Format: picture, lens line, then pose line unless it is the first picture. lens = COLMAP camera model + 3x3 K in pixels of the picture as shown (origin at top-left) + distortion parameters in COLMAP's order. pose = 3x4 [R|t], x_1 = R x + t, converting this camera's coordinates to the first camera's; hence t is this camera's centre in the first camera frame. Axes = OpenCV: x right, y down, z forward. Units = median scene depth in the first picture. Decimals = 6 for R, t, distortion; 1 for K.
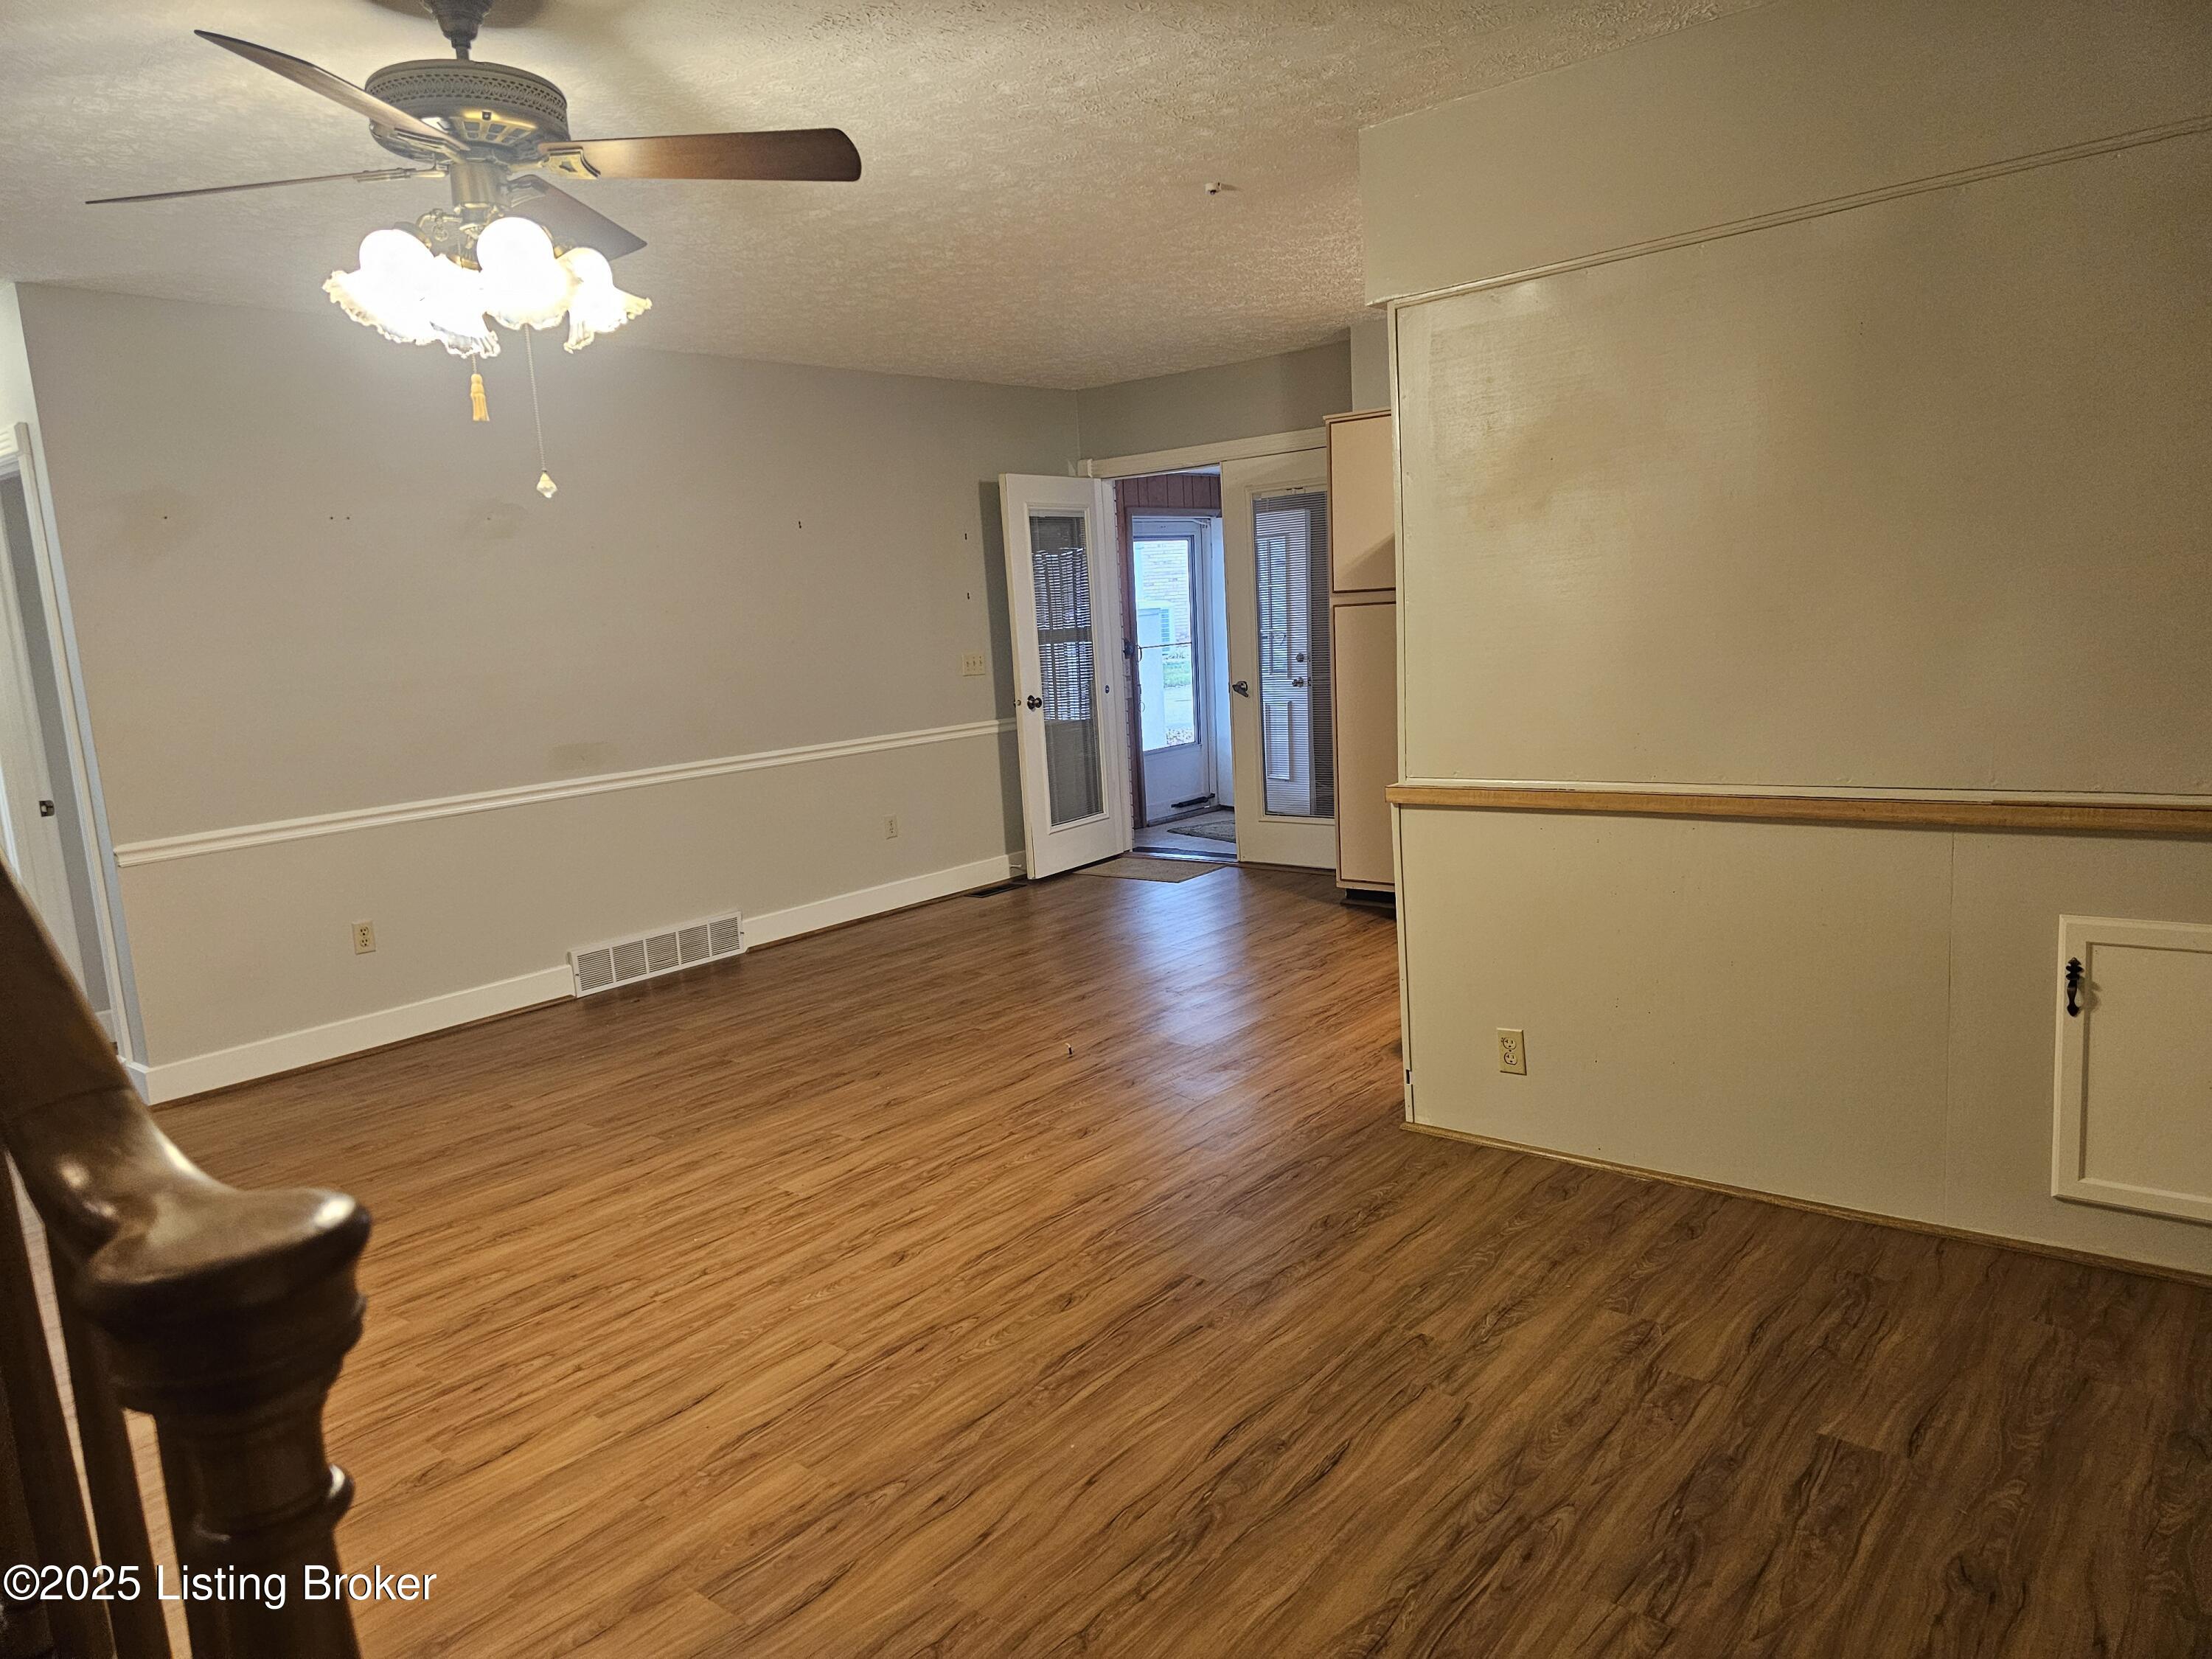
lens RADIAL K [[1489.8, 0, 1118.5], [0, 1489.8, 824.8], [0, 0, 1]] dist [0.066066, -0.062798]
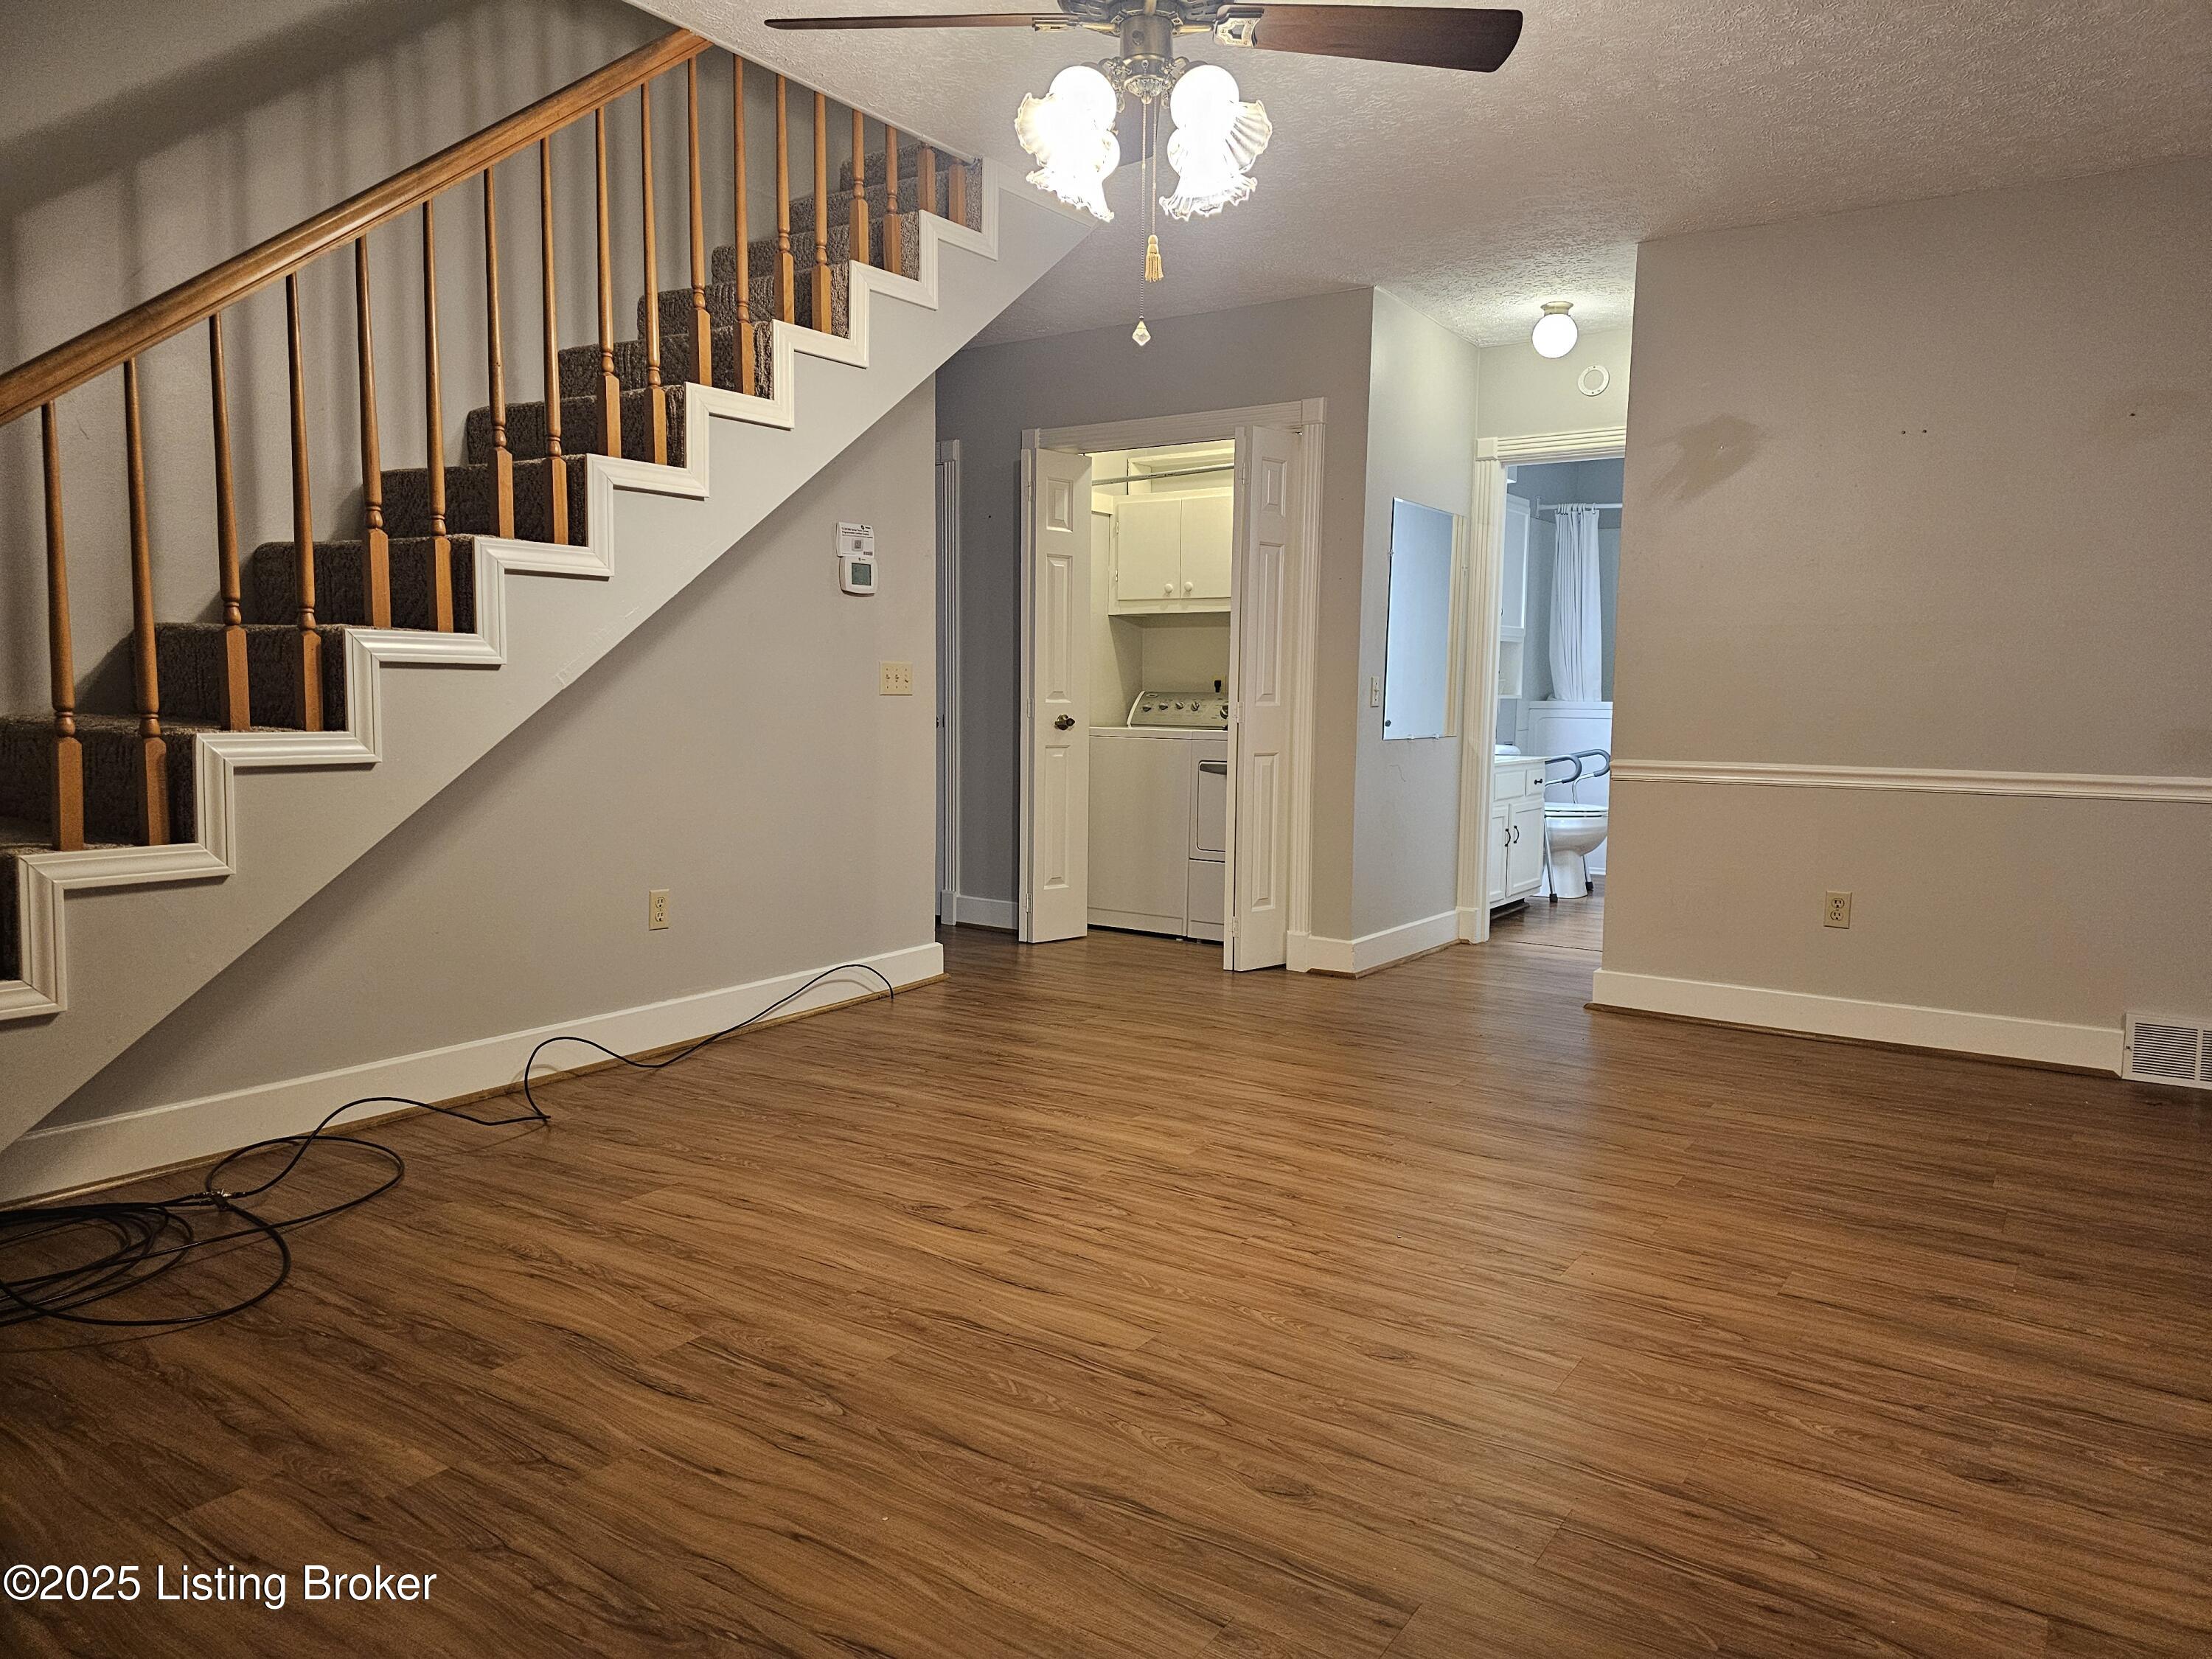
lens RADIAL K [[1489.8, 0, 1118.5], [0, 1489.8, 824.8], [0, 0, 1]] dist [0.066066, -0.062798]
pose [[0.089367, 0.151820, -0.984360, 0.518589], [-0.169246, 0.976256, 0.135205, -0.035504], [0.981514, 0.154516, 0.112940, 0.758150]]
